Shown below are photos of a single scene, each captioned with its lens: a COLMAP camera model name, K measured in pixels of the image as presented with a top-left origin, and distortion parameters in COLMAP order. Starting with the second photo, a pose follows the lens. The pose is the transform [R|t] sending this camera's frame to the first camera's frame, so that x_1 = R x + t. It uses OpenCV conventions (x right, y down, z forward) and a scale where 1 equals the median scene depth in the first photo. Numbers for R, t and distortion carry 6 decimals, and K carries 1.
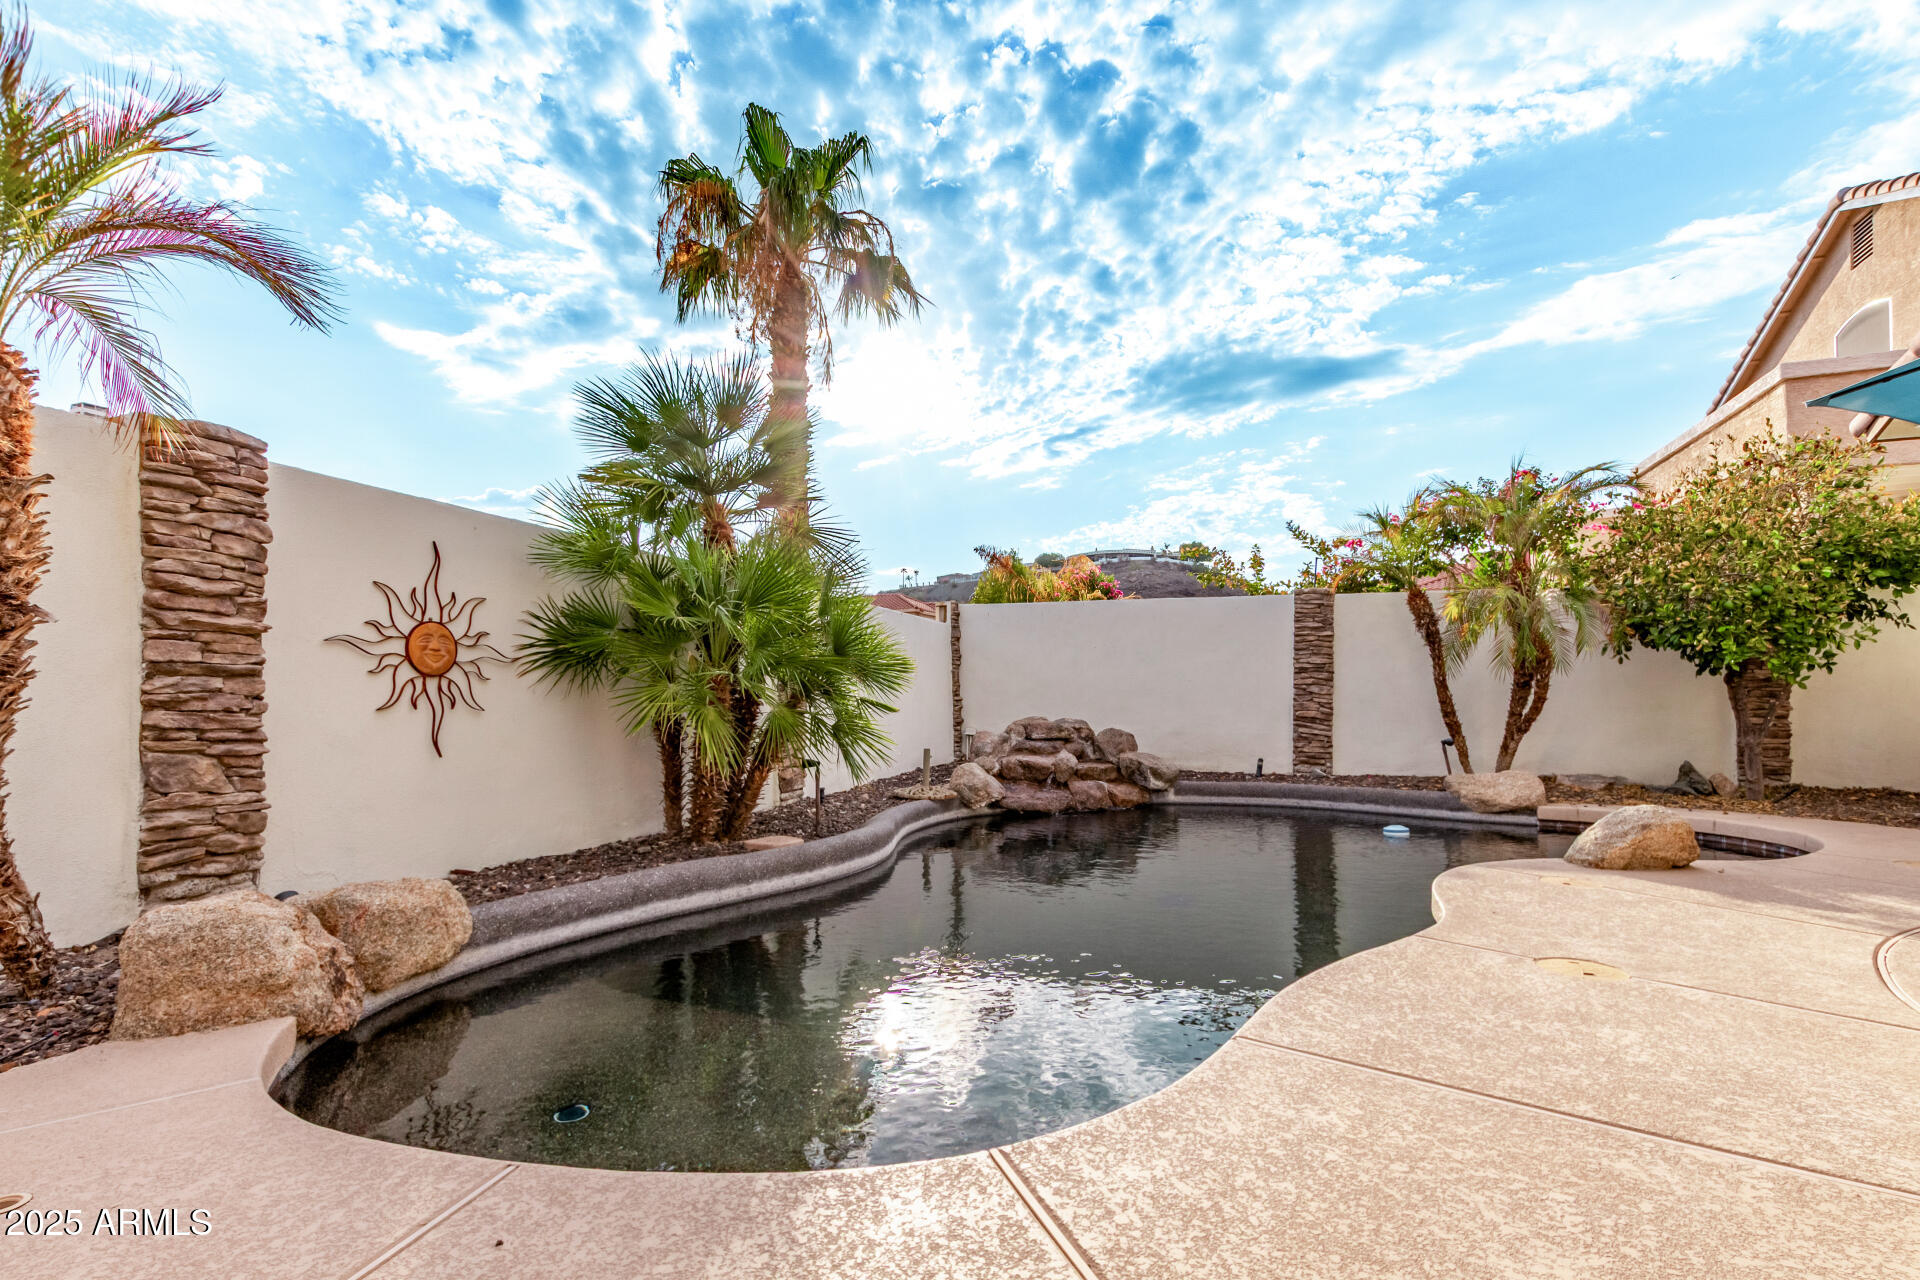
lens RADIAL K [[914.3, 0, 961.4], [0, 914.3, 693.9], [0, 0, 1]] dist [0.003426, 0.000412]
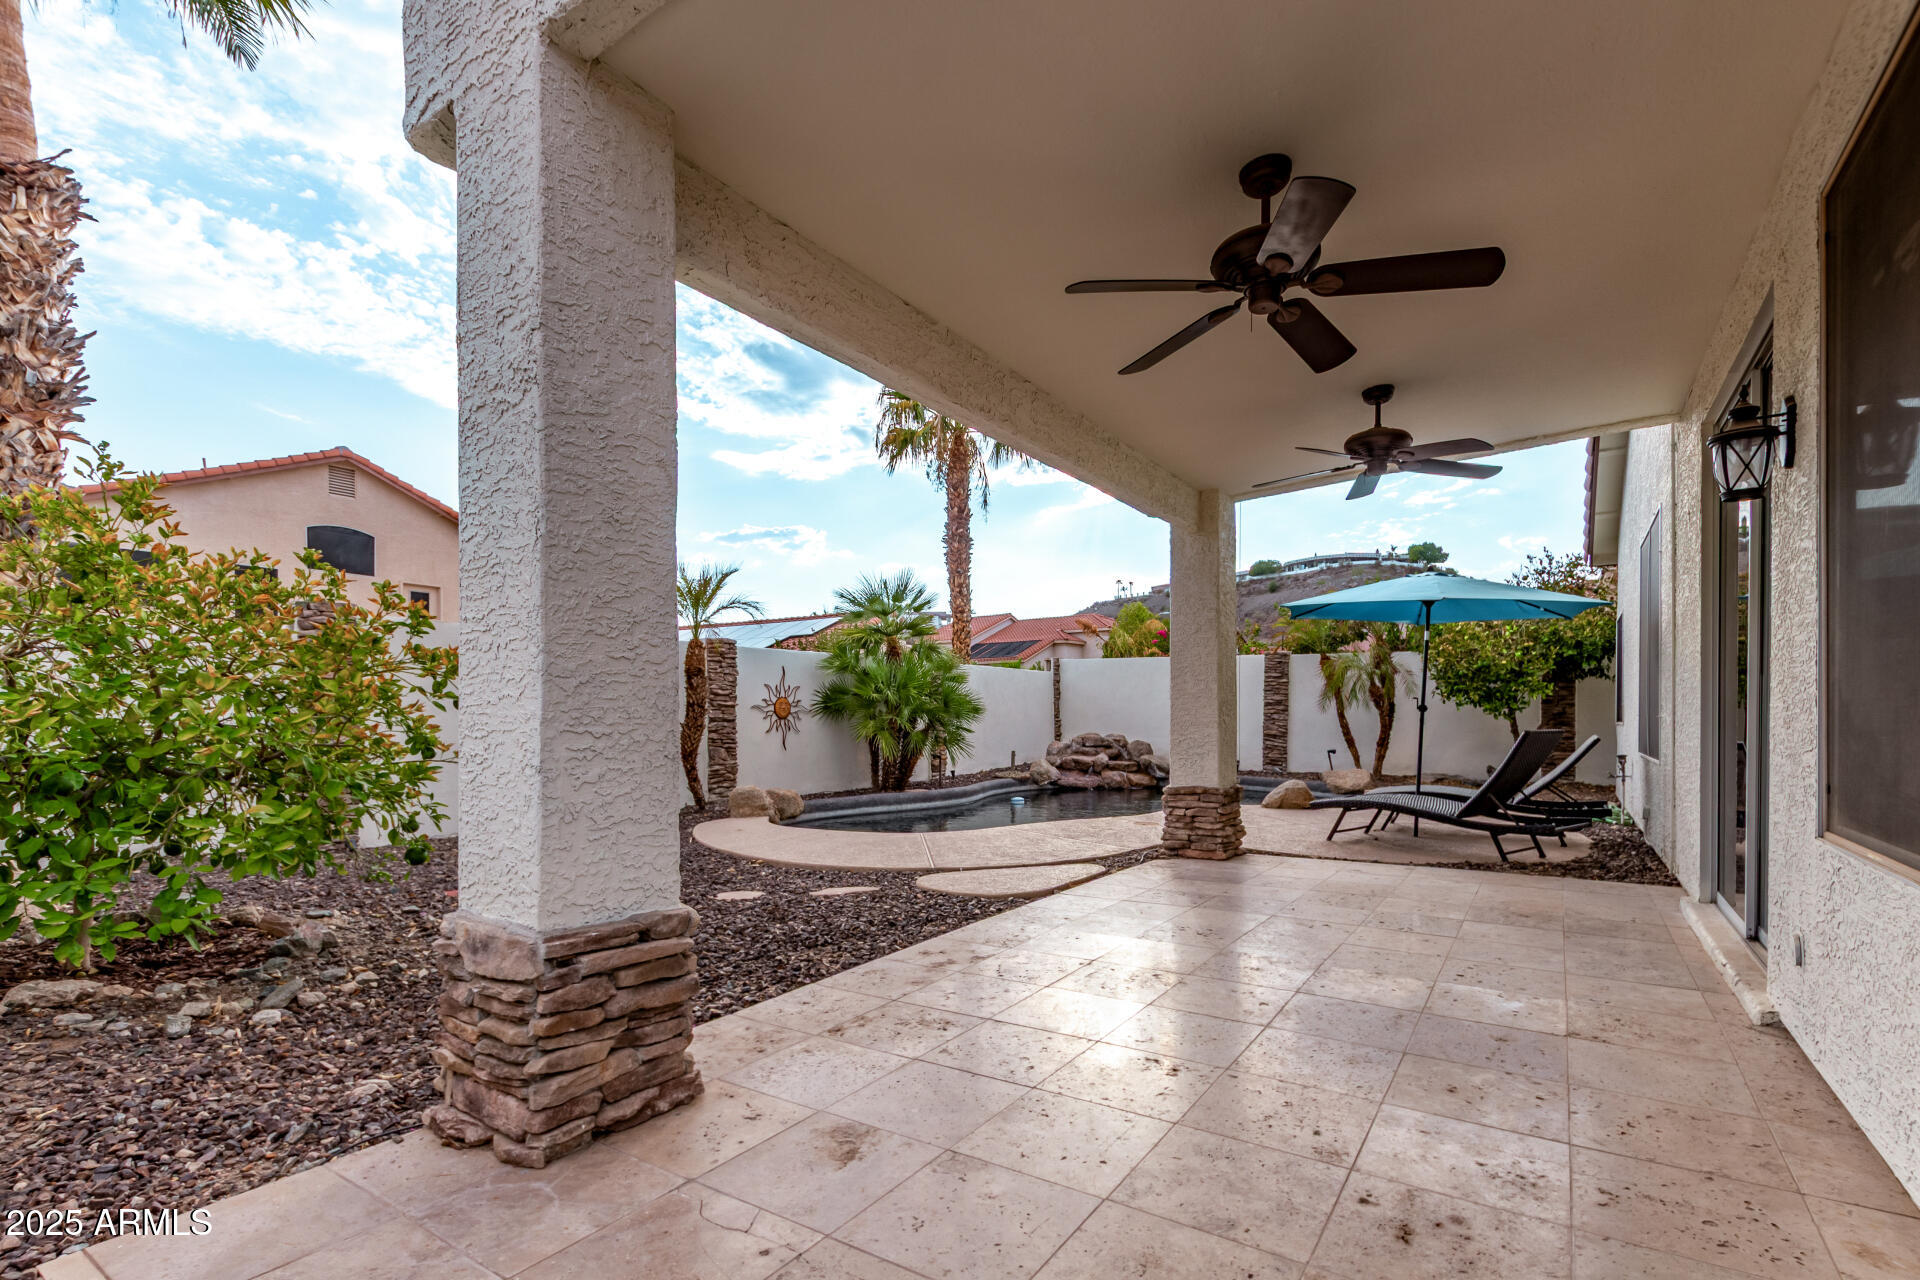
lens RADIAL K [[912.9, 0, 971.0], [0, 912.9, 714.8], [0, 0, 1]] dist [0.023010, -0.013695]
pose [[0.972082, 0.005159, -0.234585, 0.271655], [-0.001037, 0.999843, 0.017691, -0.038096], [0.234640, -0.016954, 0.971935, -0.690659]]
